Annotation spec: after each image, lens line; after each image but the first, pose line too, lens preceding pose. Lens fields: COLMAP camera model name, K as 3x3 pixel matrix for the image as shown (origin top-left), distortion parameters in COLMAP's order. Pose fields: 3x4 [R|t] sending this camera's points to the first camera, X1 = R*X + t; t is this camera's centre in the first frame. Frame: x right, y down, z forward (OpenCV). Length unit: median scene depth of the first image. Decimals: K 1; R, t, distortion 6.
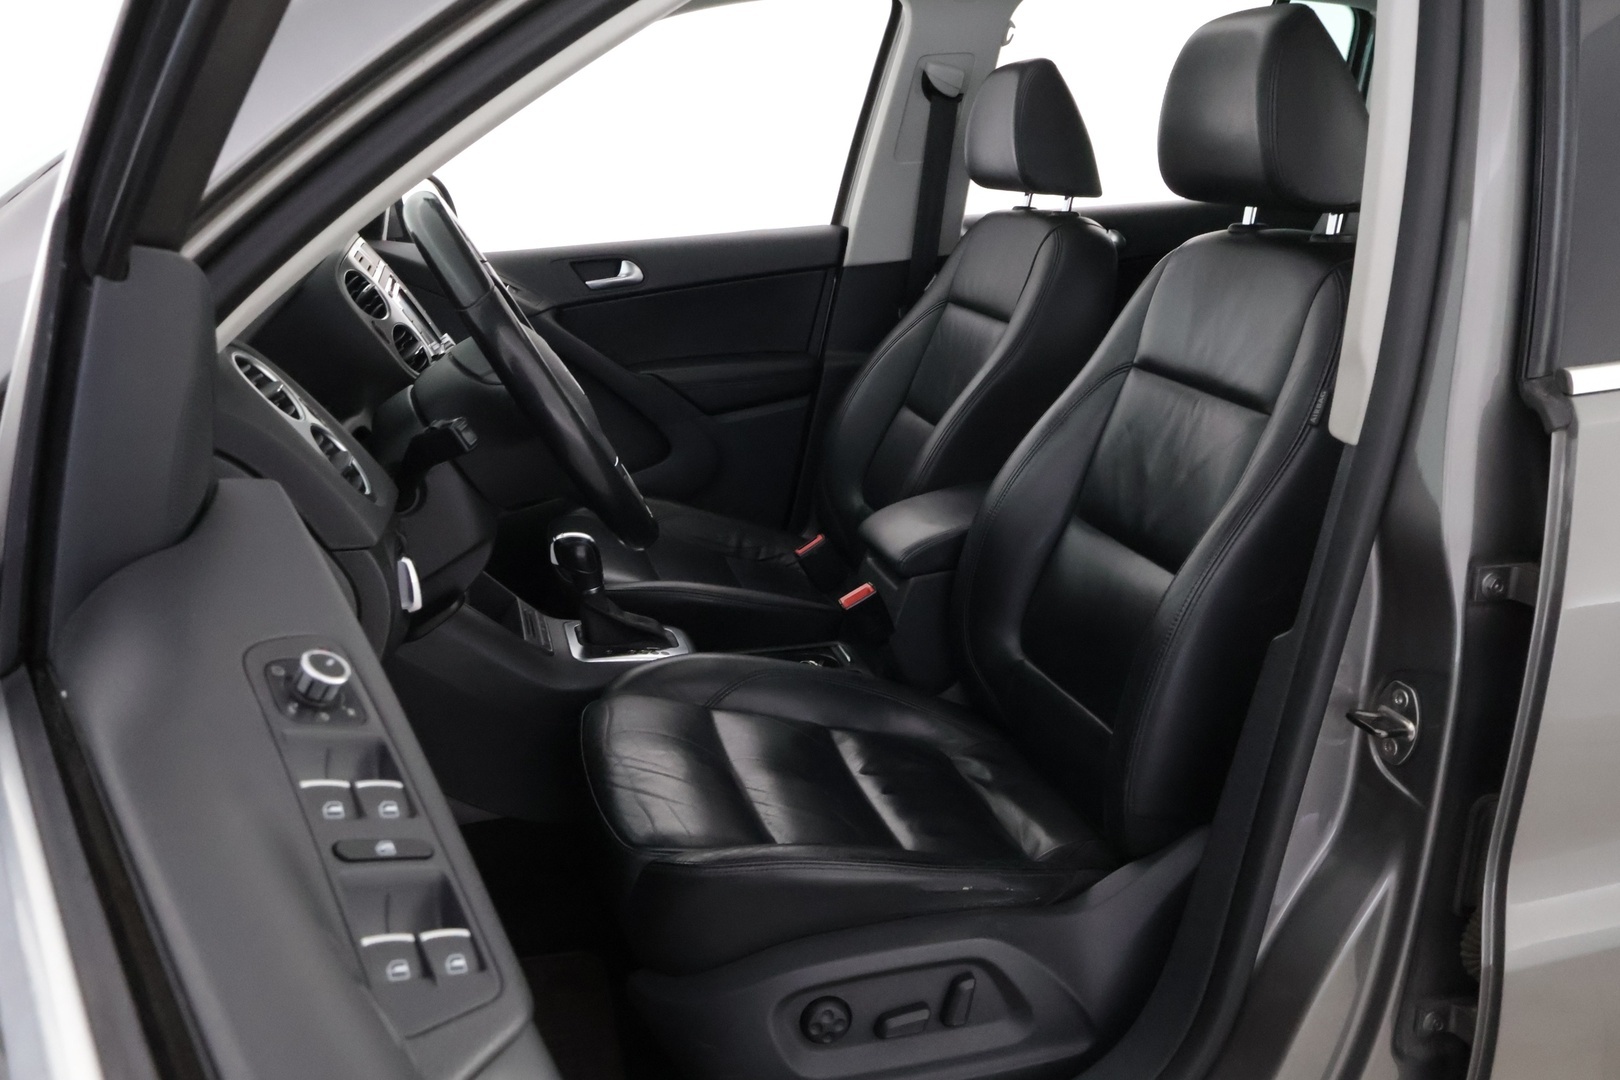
lens RADIAL K [[1383.8, 0, 816.4], [0, 1383.8, 544.6], [0, 0, 1]] dist [0.029803, -0.012620]
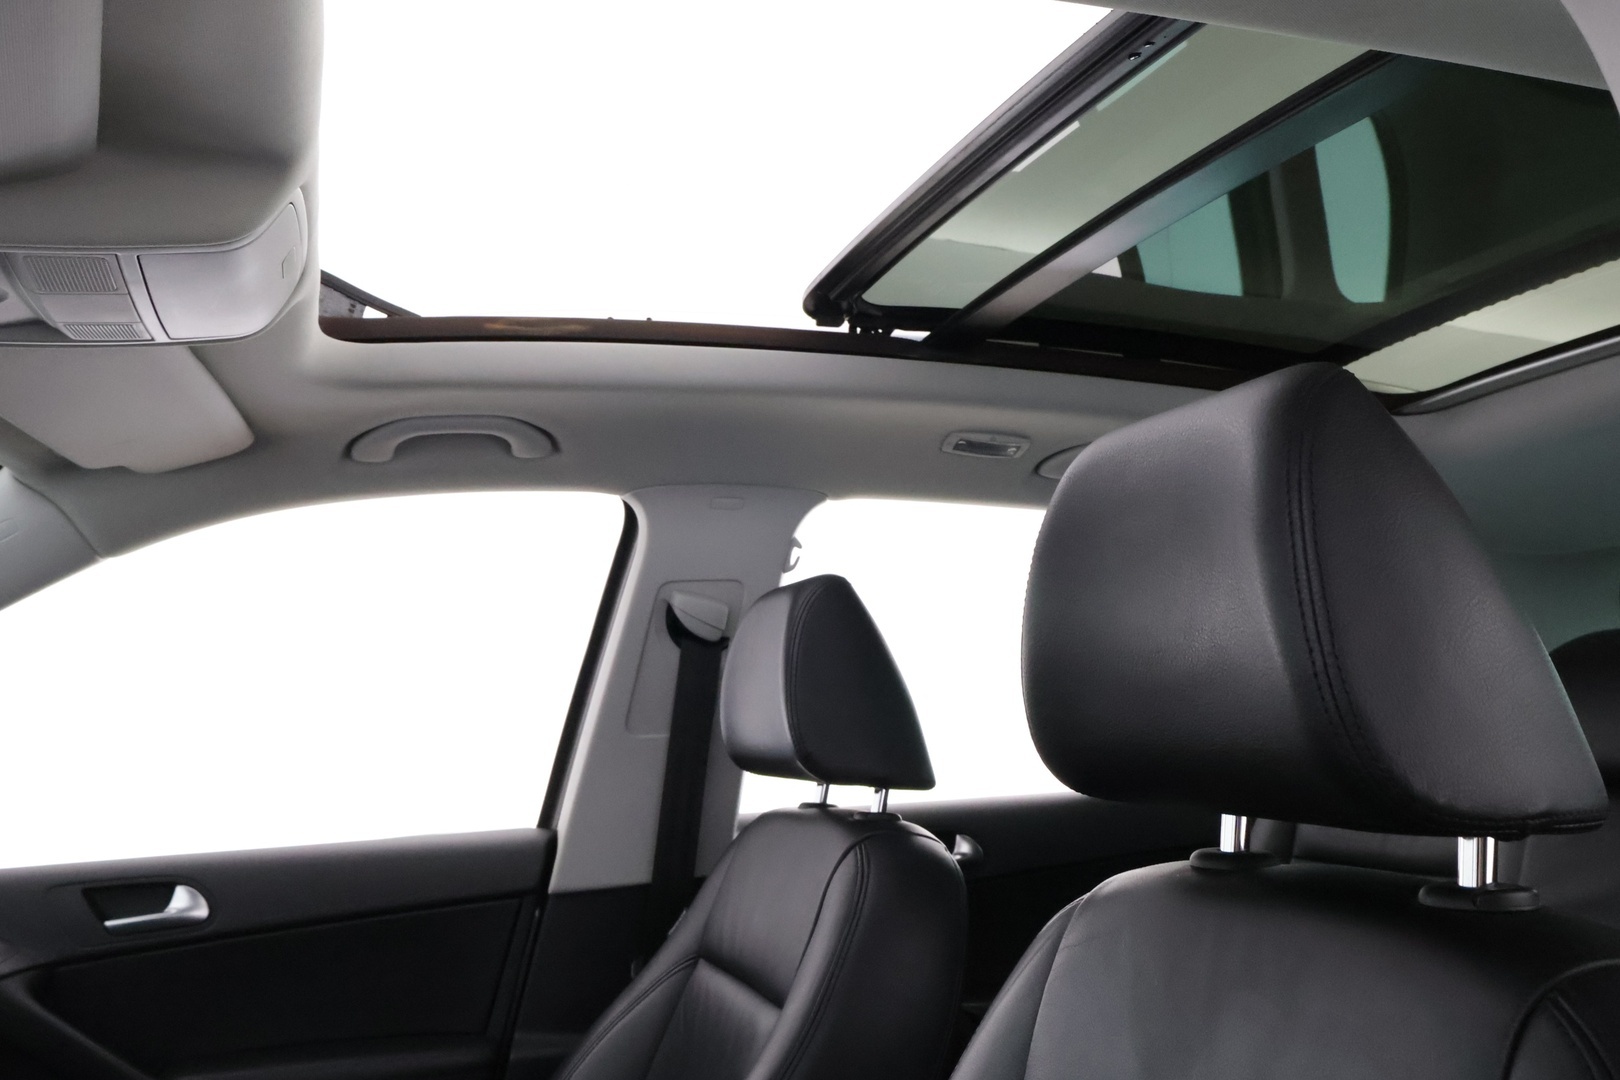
lens RADIAL K [[1383.8, 0, 807.2], [0, 1383.8, 544.3], [0, 0, 1]] dist [0.029803, -0.012620]
pose [[0.996105, 0.024847, 0.084605, 0.087120], [0.011909, 0.912780, -0.408278, -0.092035], [-0.087370, 0.407695, 0.908929, 0.371257]]
